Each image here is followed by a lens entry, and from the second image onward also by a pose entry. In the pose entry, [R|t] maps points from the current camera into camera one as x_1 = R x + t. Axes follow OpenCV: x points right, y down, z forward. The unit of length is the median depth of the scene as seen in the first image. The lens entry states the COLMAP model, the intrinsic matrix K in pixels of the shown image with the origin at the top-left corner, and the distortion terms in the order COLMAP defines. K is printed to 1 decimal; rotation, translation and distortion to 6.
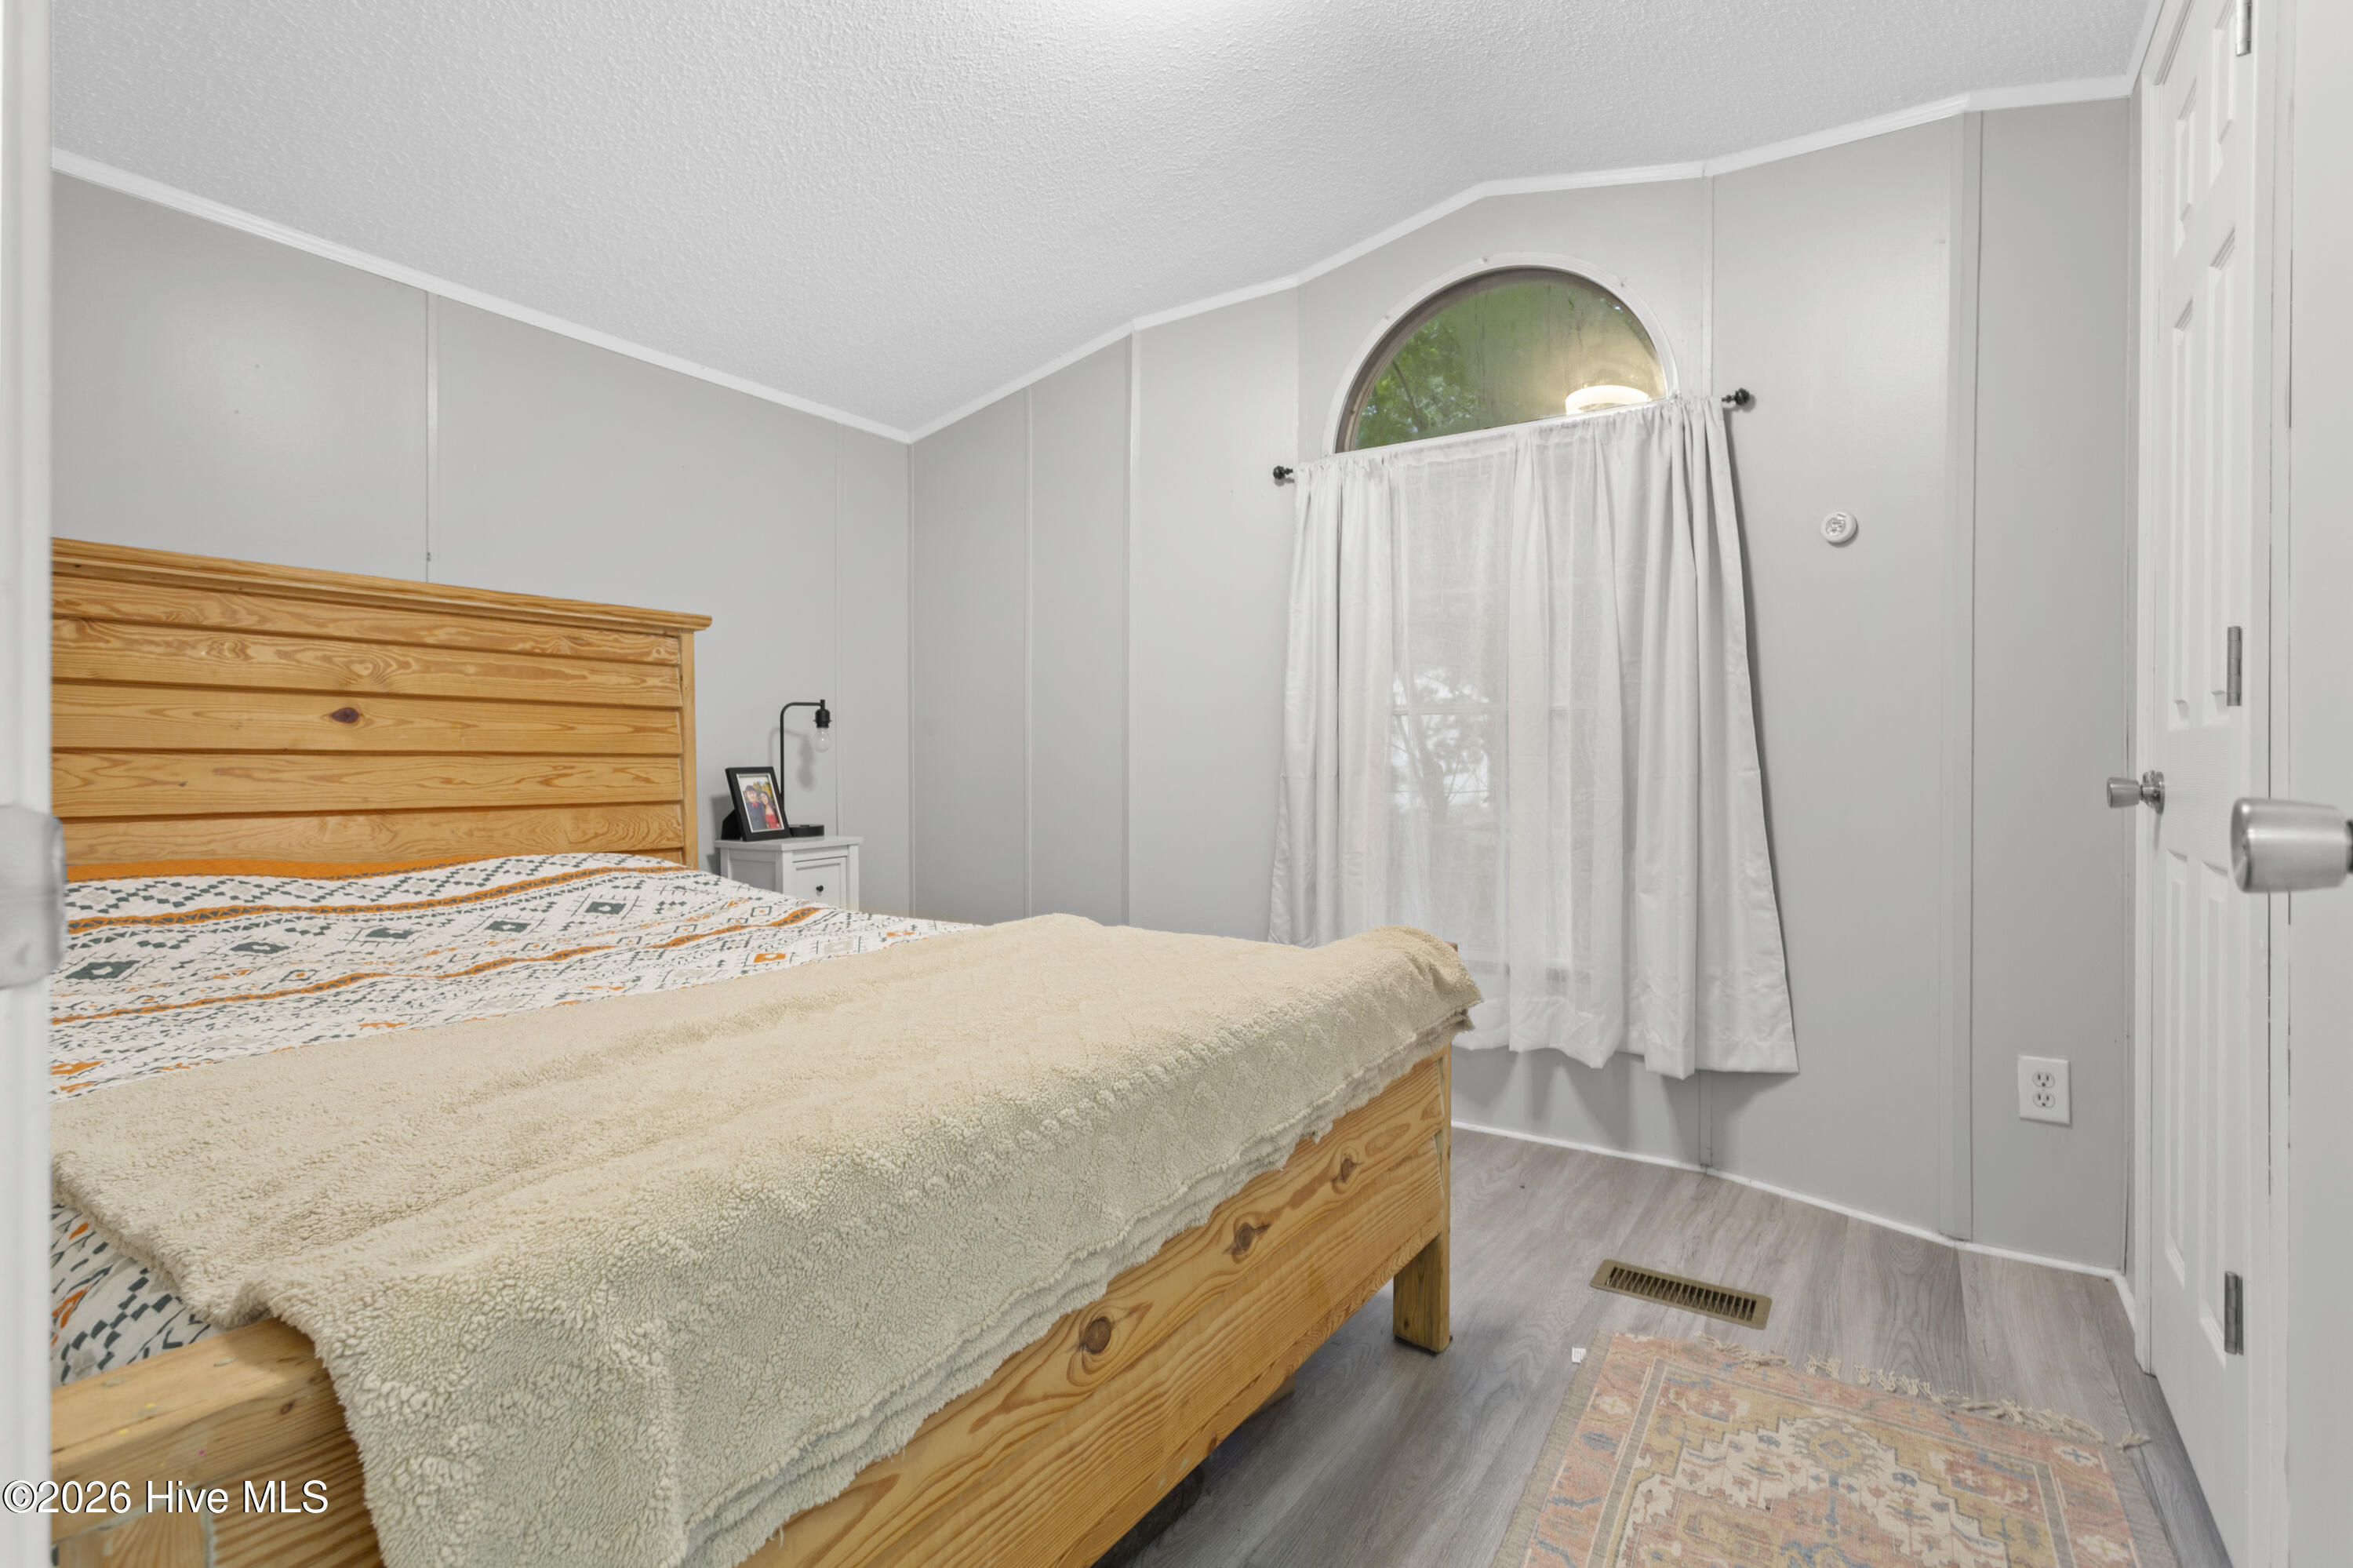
lens RADIAL K [[1115.0, 0, 1151.8], [0, 1115.0, 769.9], [0, 0, 1]] dist [0.005016, 0.000896]
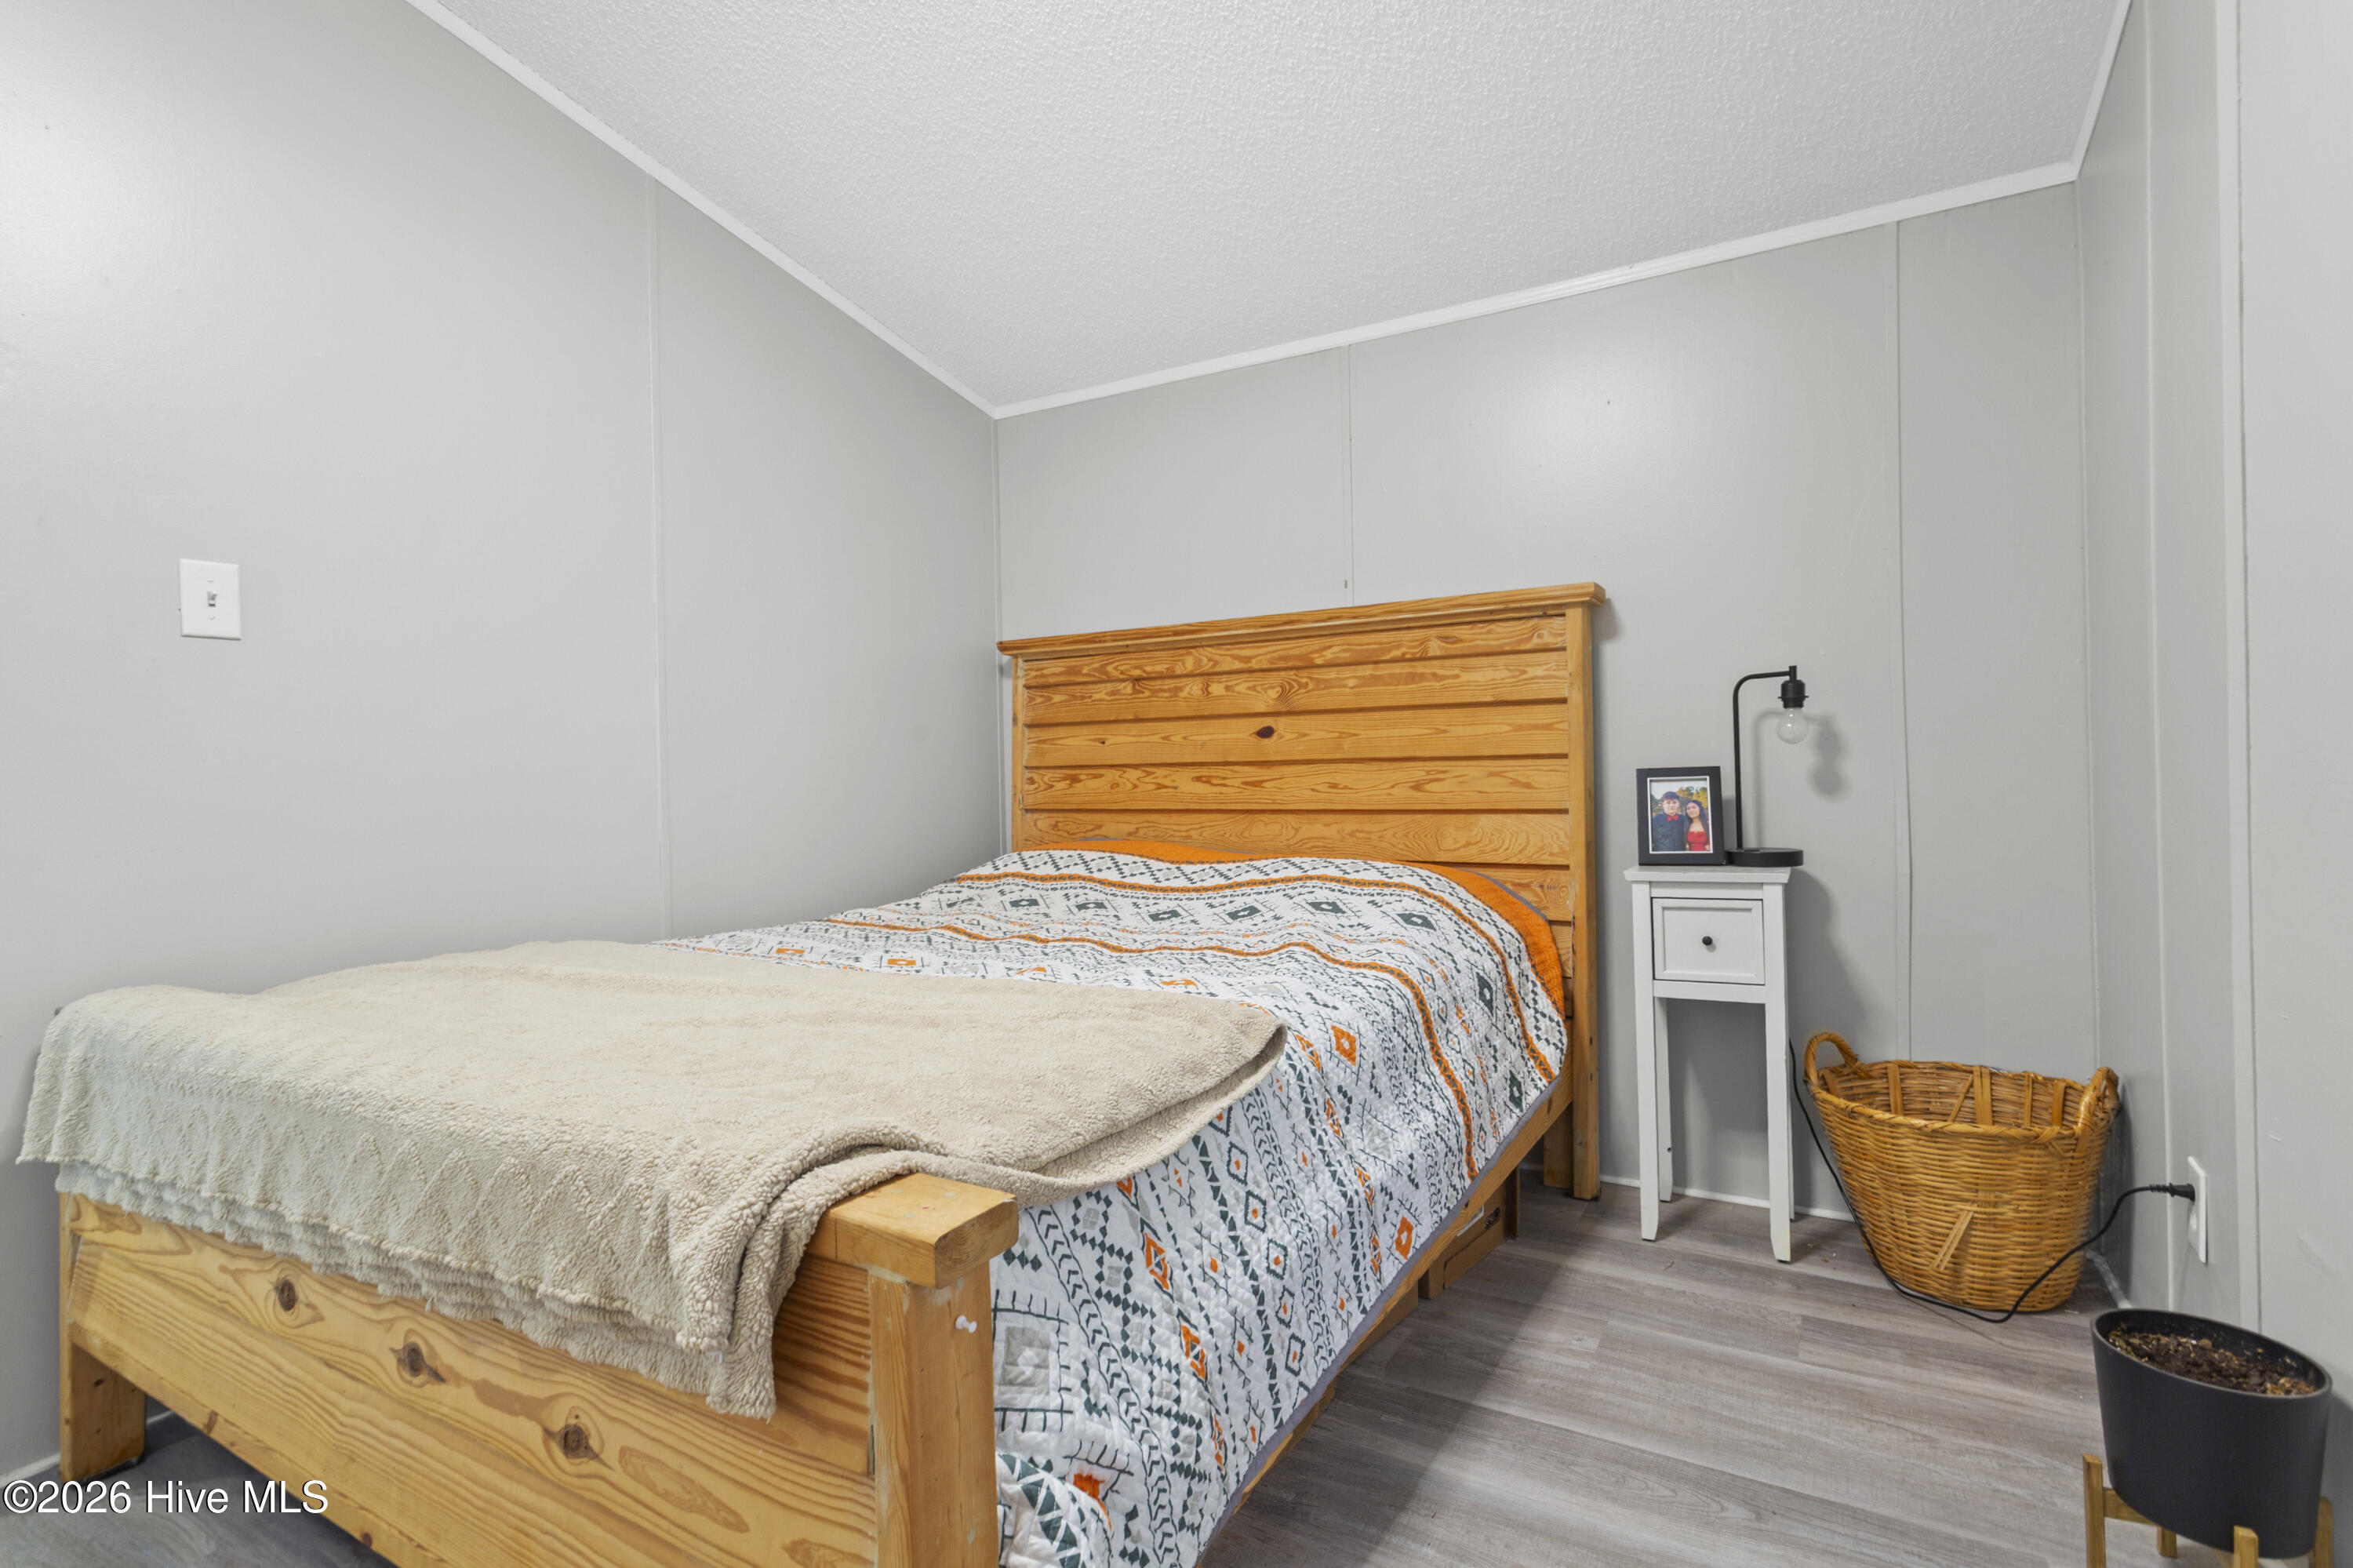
lens RADIAL K [[1115.0, 0, 1153.6], [0, 1115.0, 795.8], [0, 0, 1]] dist [0.005016, 0.000896]
pose [[0.067509, 0.012601, -0.997639, 0.430700], [0.010036, 0.999861, 0.013308, 0.003148], [0.997668, -0.010911, 0.067374, 0.694347]]
